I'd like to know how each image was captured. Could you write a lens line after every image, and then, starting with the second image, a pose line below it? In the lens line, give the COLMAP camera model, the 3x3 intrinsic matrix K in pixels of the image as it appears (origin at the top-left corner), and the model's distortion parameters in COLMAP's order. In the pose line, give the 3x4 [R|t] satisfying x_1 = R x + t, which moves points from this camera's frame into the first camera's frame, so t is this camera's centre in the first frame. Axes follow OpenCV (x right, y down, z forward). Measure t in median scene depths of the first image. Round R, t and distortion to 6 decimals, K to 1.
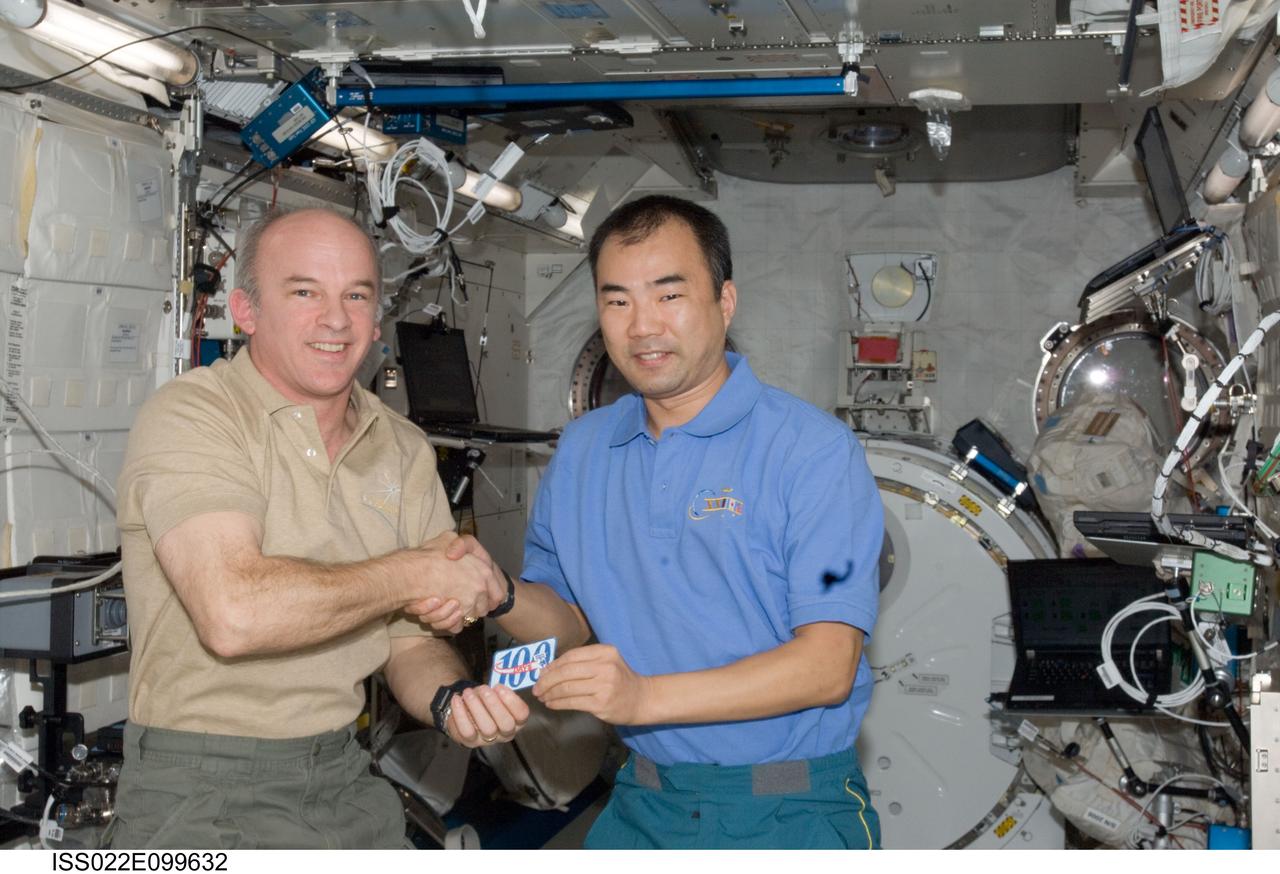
lens RADIAL K [[1989.6, 0, 637.9], [0, 1989.6, 418.0], [0, 0, 1]] dist [0.141814, -0.056263]
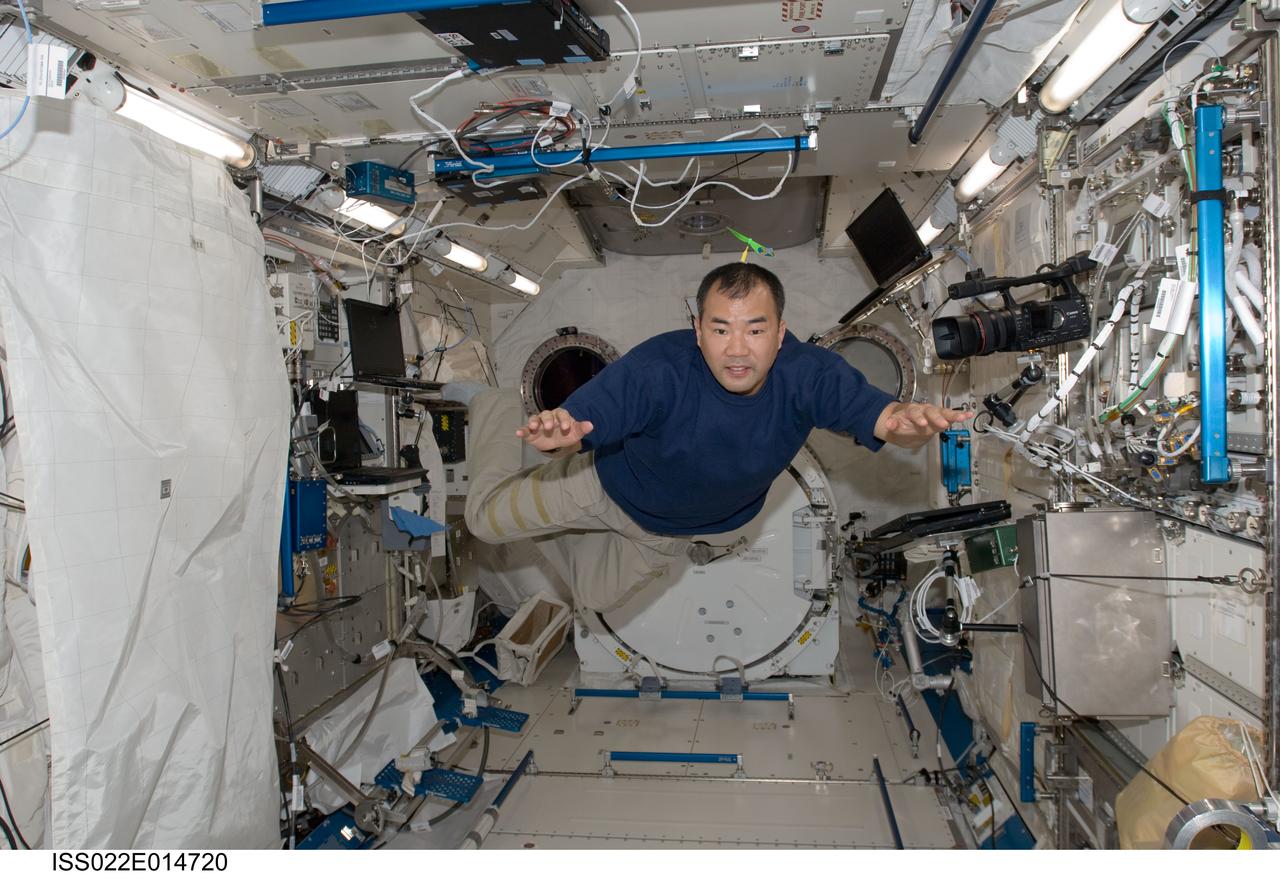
lens RADIAL K [[979.9, 0, 625.6], [0, 979.9, 438.7], [0, 0, 1]] dist [-0.041682, 0.016915]
pose [[0.995496, -0.047625, 0.081976, -0.017658], [0.045279, 0.998516, 0.030245, 0.009054], [-0.083295, -0.026397, 0.996175, 0.194565]]
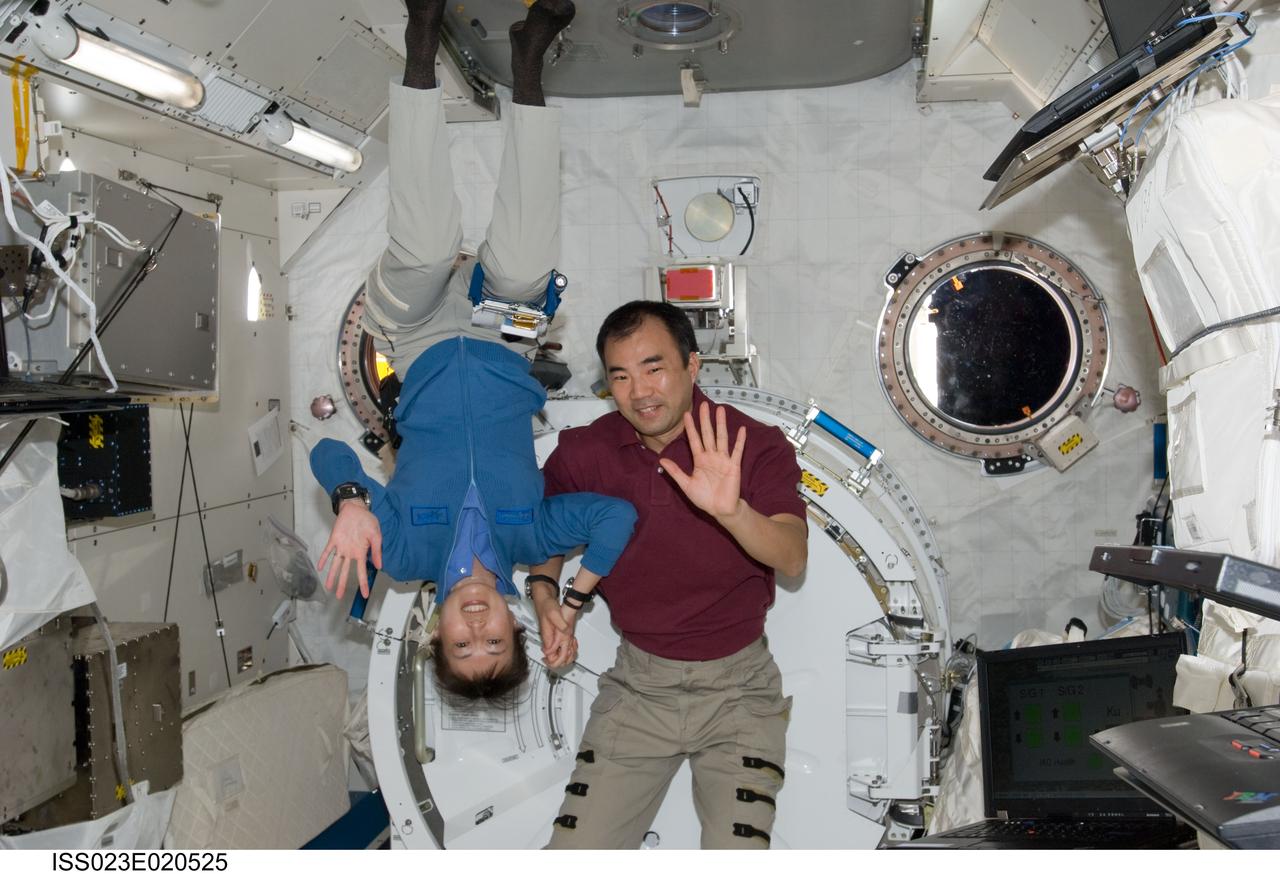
lens RADIAL K [[1294.9, 0, 640.0], [0, 1294.9, 437.0], [0, 0, 1]] dist [-0.000265, 0.005785]
pose [[0.997792, -0.035965, 0.055831, 0.065698], [0.033265, 0.998266, 0.048568, 0.000198], [-0.057481, -0.046604, 0.997258, 0.457457]]
